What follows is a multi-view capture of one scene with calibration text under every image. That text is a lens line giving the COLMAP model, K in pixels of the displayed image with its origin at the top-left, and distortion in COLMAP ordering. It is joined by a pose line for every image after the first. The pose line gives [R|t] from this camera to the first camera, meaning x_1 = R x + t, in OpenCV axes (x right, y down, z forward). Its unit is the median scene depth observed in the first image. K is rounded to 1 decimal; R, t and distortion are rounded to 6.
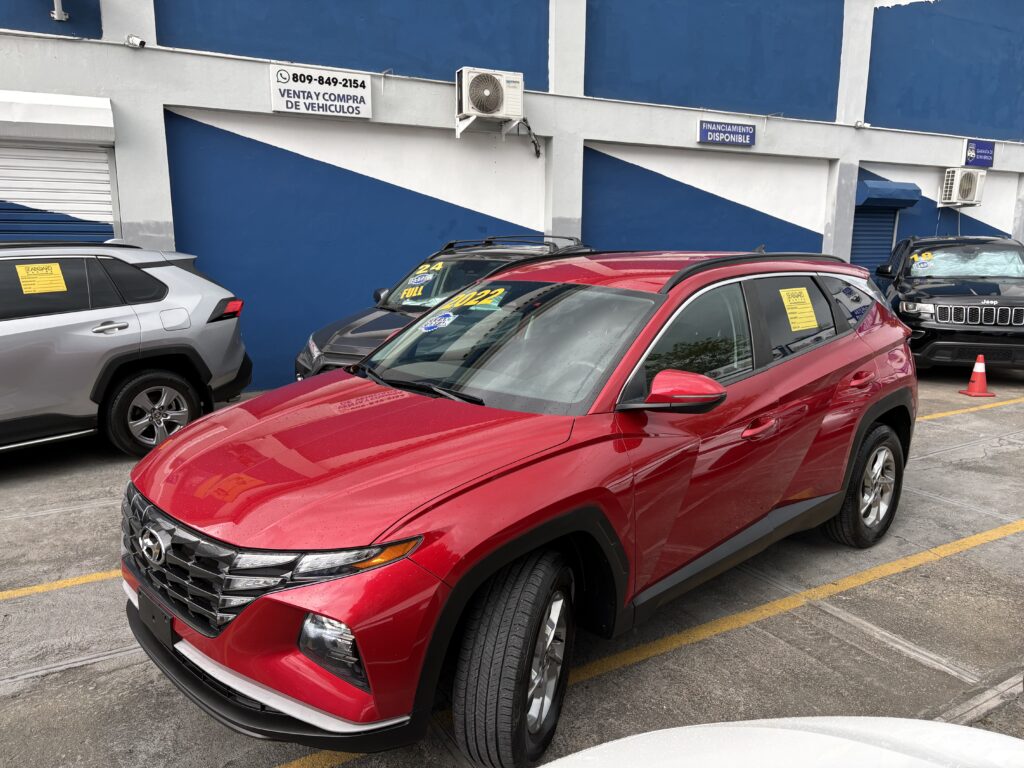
lens RADIAL K [[780.1, 0, 514.6], [0, 780.1, 385.1], [0, 0, 1]] dist [0.028869, -0.015299]
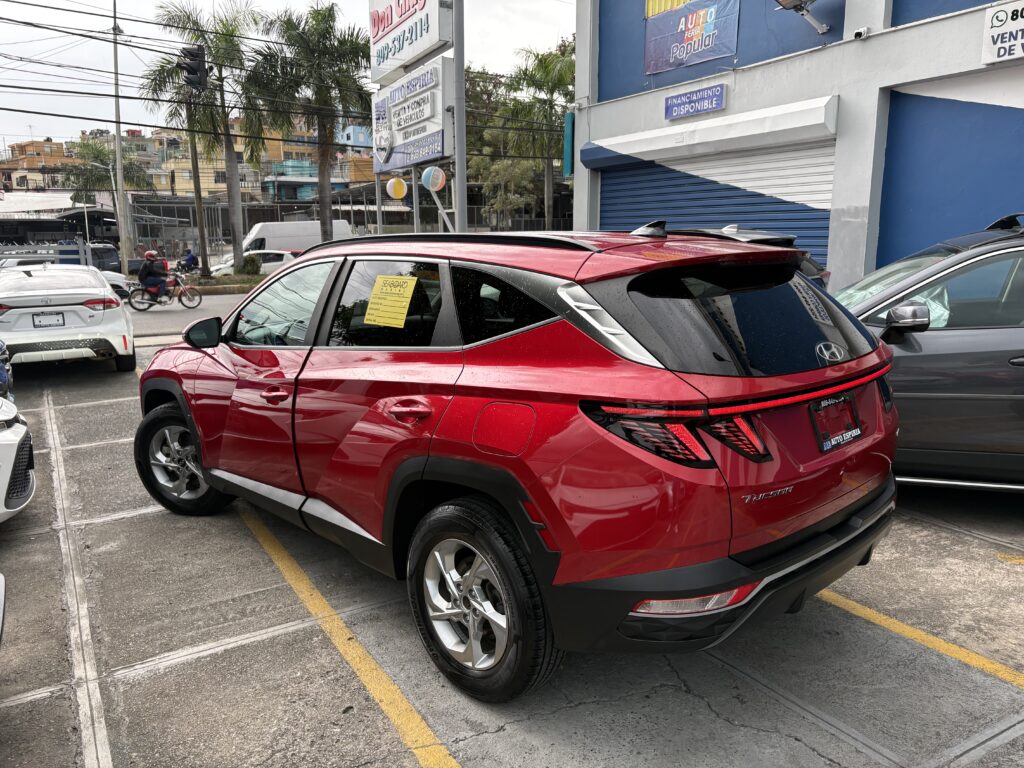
lens RADIAL K [[780.1, 0, 509.7], [0, 780.1, 380.3], [0, 0, 1]] dist [0.028869, -0.015299]
pose [[0.002319, 0.180495, -0.983573, 0.620843], [-0.171095, 0.969144, 0.177444, -0.096724], [0.985252, 0.167873, 0.033130, 0.582138]]
